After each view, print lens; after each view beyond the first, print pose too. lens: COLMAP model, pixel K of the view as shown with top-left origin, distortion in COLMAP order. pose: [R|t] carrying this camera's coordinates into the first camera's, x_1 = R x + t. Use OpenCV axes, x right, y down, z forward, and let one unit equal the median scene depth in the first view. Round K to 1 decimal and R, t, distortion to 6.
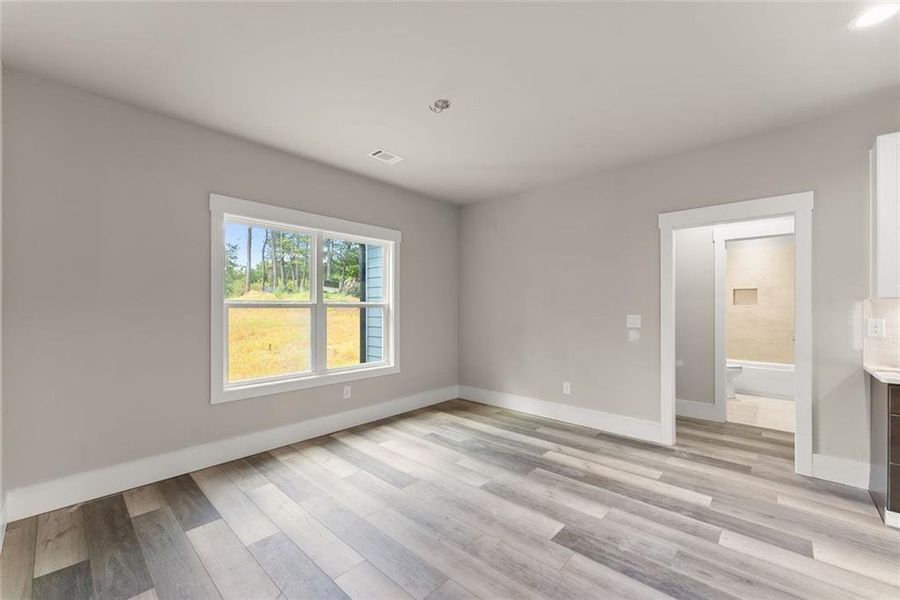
lens RADIAL K [[363.3, 0, 453.8], [0, 363.3, 303.1], [0, 0, 1]] dist [-0.001631, -0.000121]
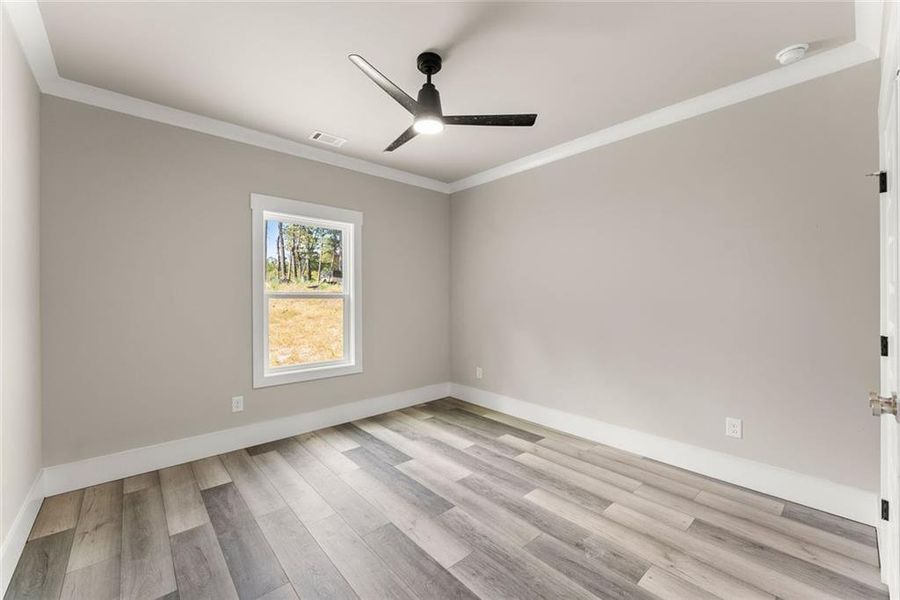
lens RADIAL K [[361.1, 0, 432.0], [0, 361.1, 296.3], [0, 0, 1]] dist [0.001250, 0.000116]
pose [[0.990914, -0.006511, -0.134343, 0.090485], [0.007700, 0.999936, 0.008338, 0.000615], [0.134280, -0.009296, 0.990900, 0.097453]]
